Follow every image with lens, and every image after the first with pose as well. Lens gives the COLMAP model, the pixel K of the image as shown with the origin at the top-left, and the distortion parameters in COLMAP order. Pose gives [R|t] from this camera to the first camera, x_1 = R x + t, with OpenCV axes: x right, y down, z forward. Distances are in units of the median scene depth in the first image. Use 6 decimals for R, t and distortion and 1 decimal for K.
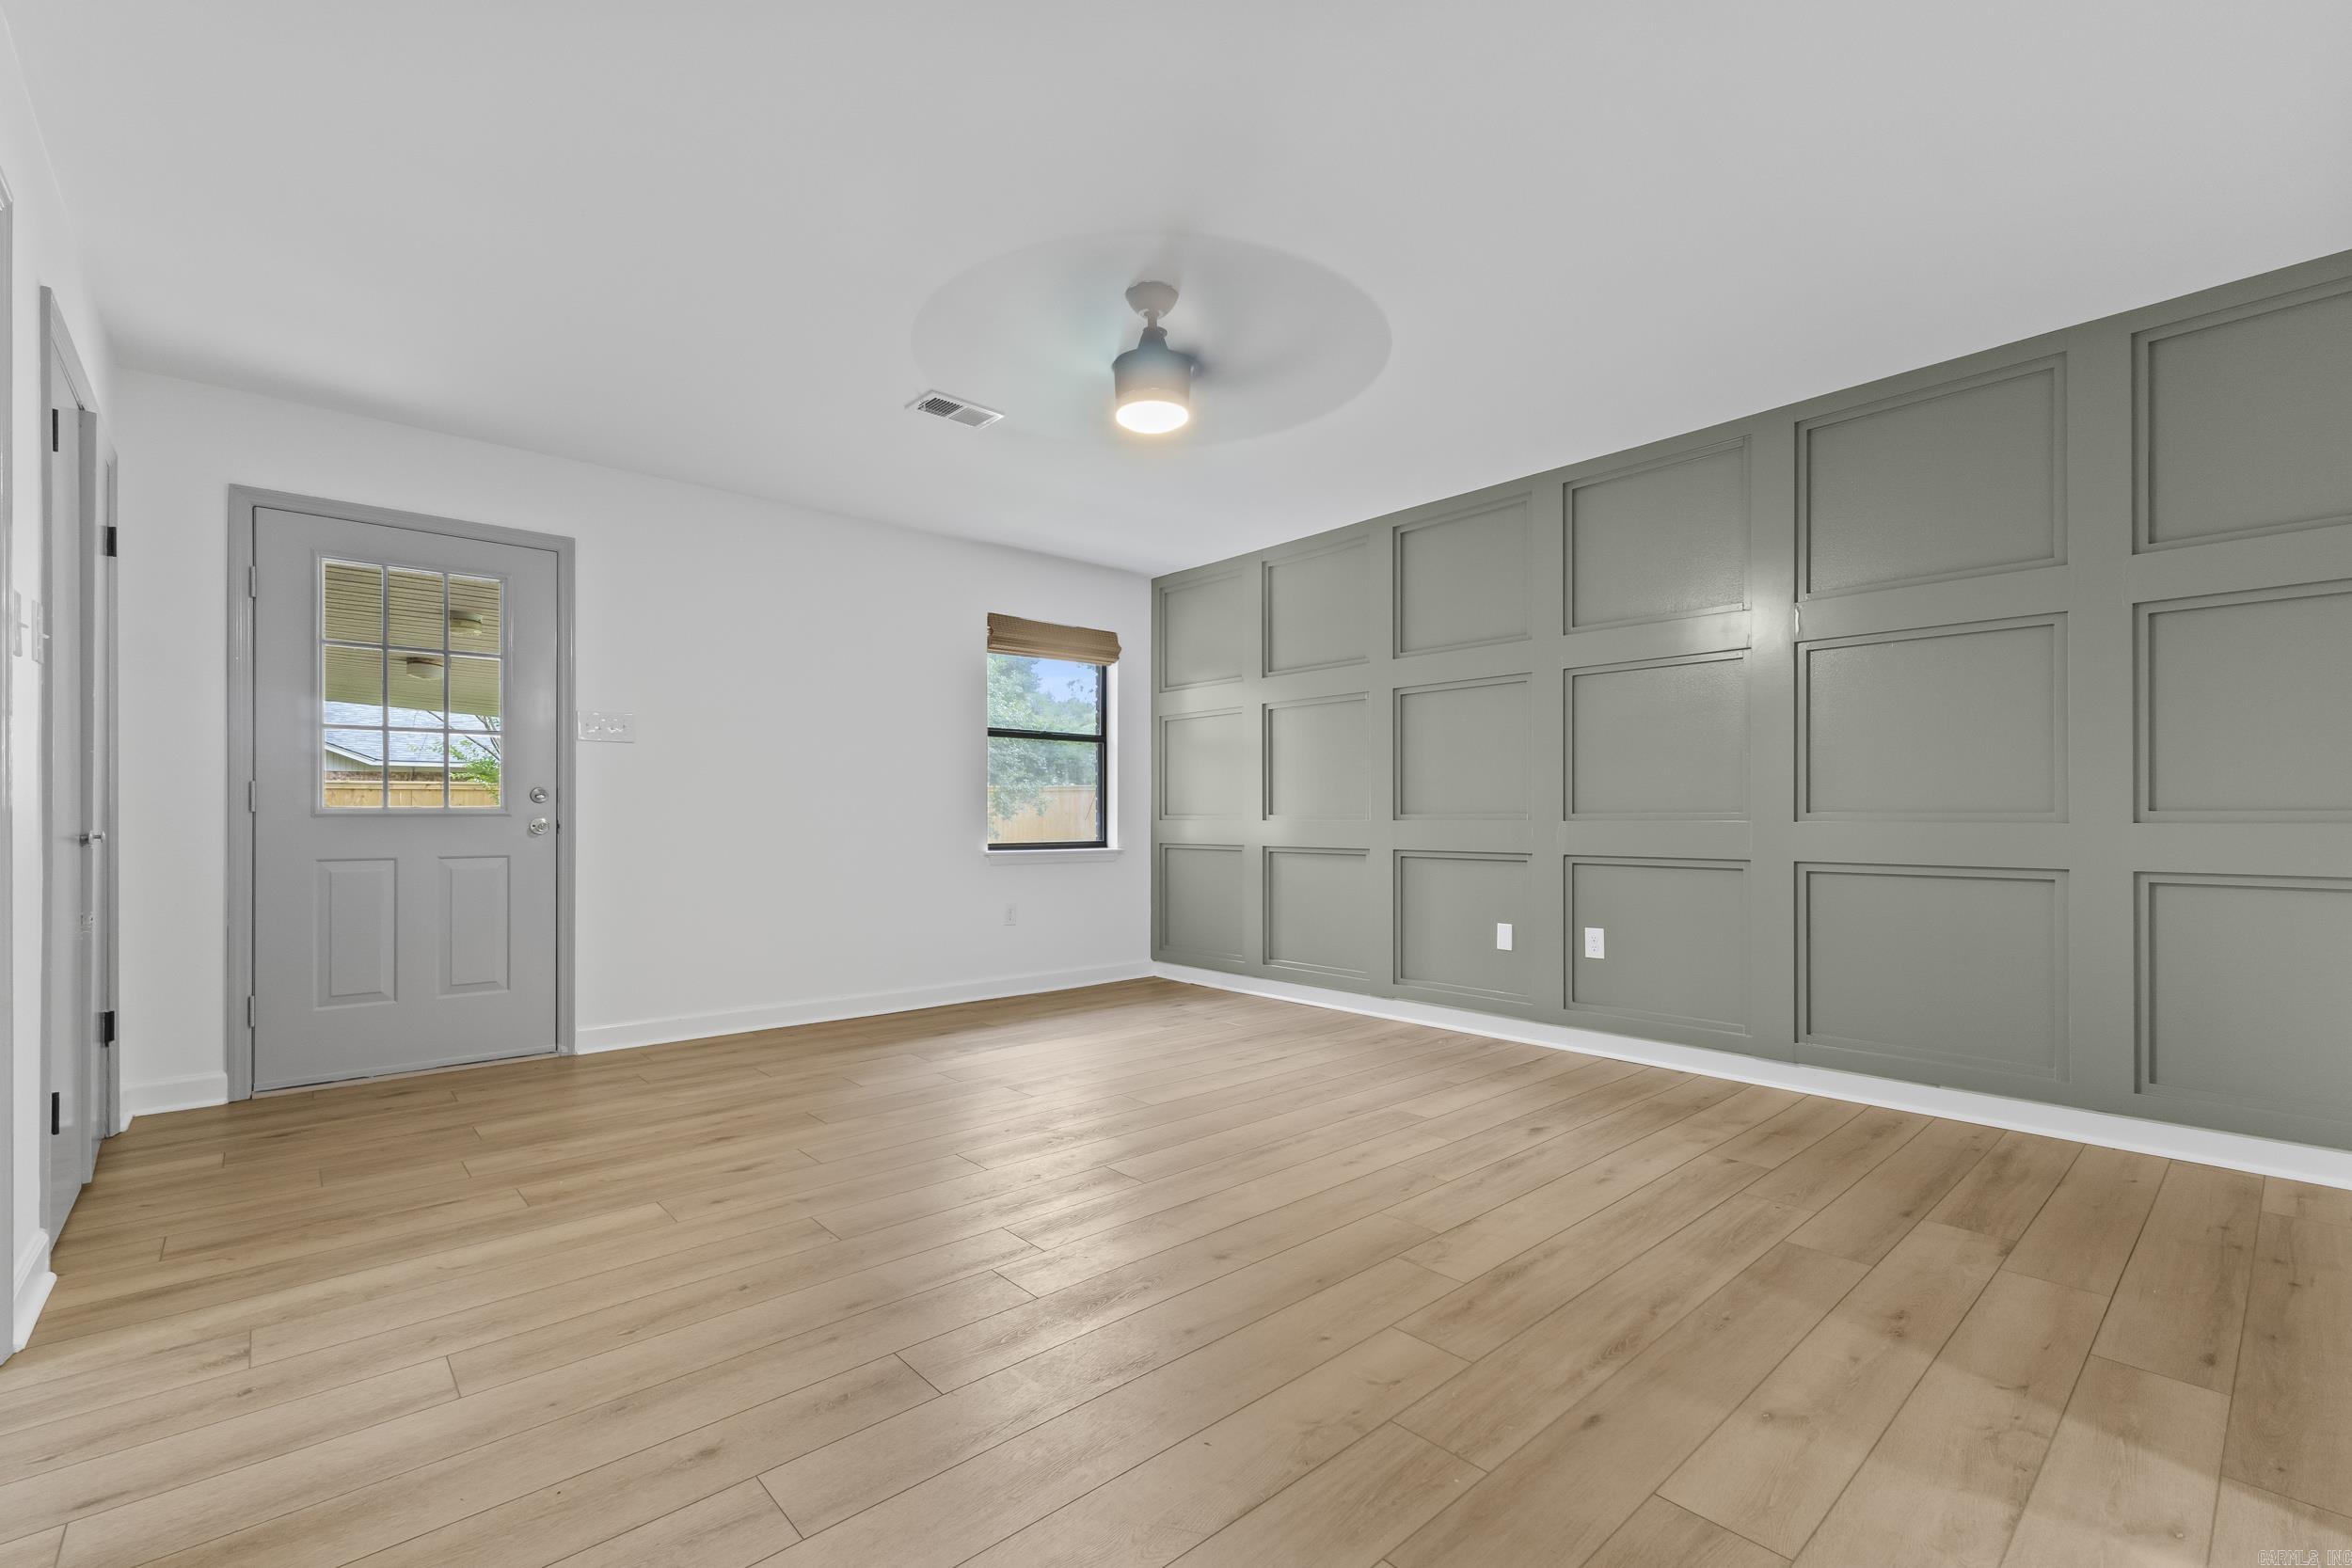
lens RADIAL K [[992.6, 0, 1193.4], [0, 992.6, 802.9], [0, 0, 1]] dist [0.003053, -0.003704]
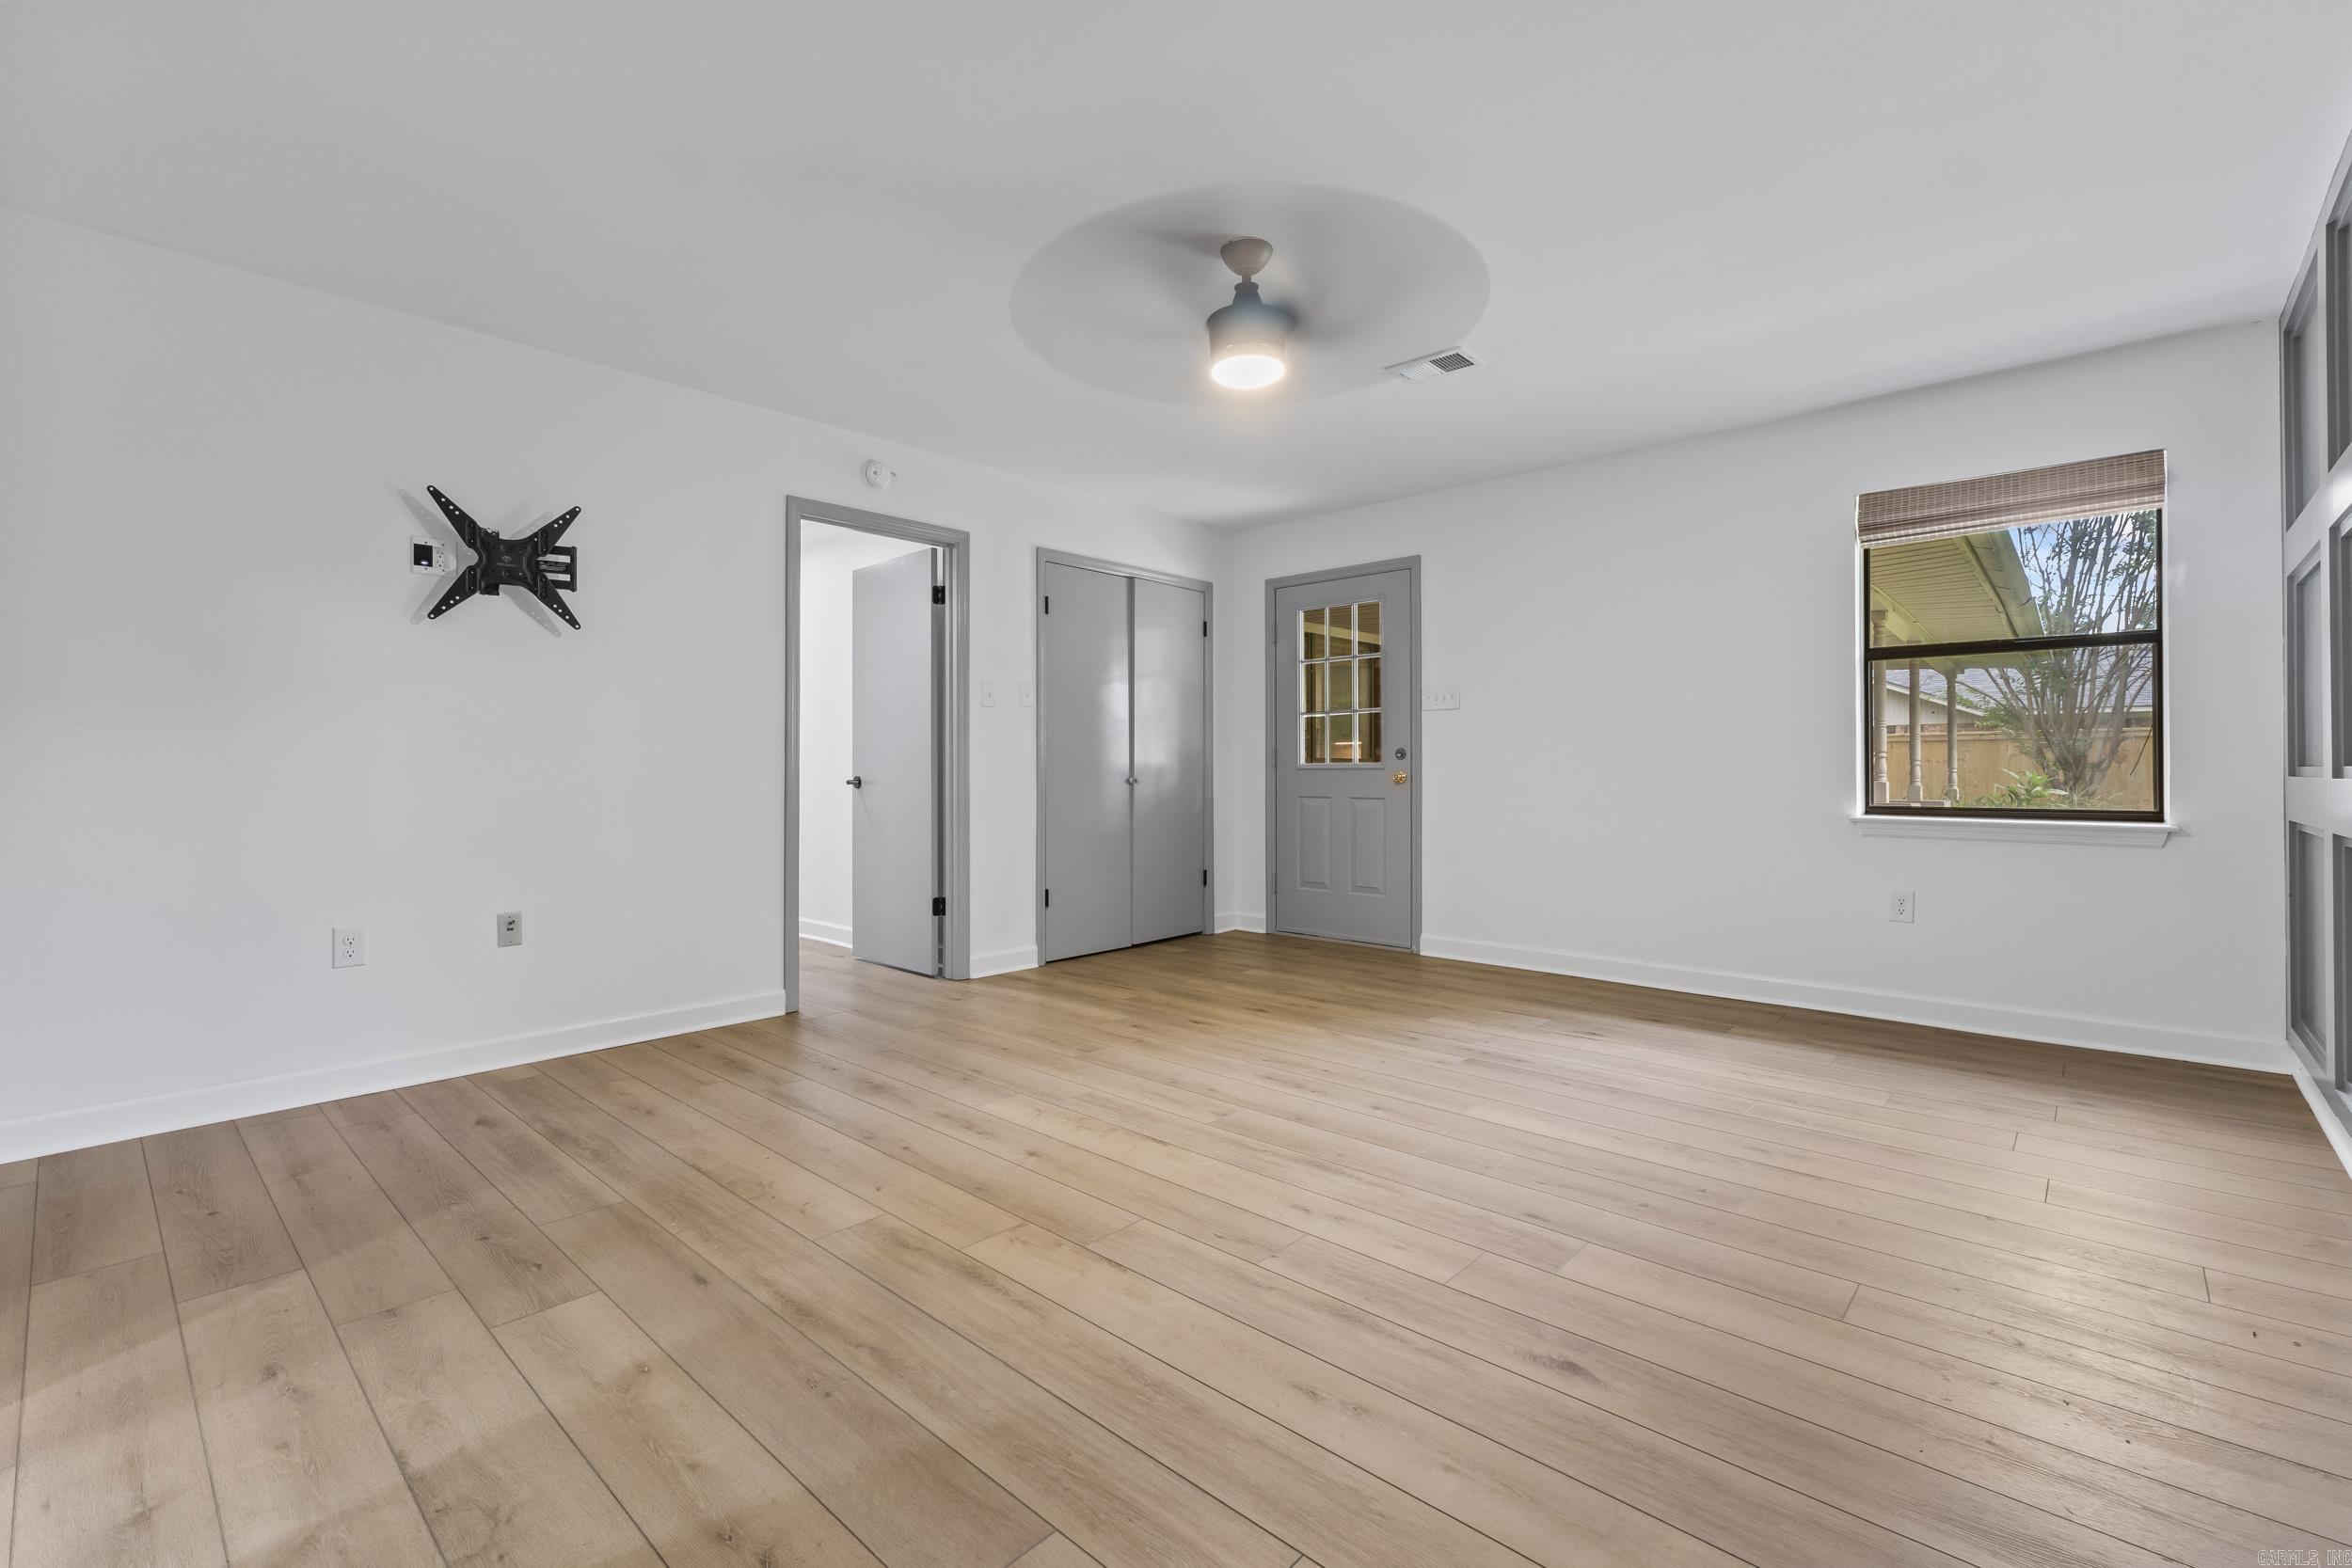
lens RADIAL K [[992.6, 0, 1193.4], [0, 992.6, 802.9], [0, 0, 1]] dist [0.003053, -0.003704]
pose [[0.123510, 0.035376, -0.991713, 1.034912], [0.014421, 0.999195, 0.037439, 0.004632], [0.992239, -0.018925, 0.122900, 0.913348]]
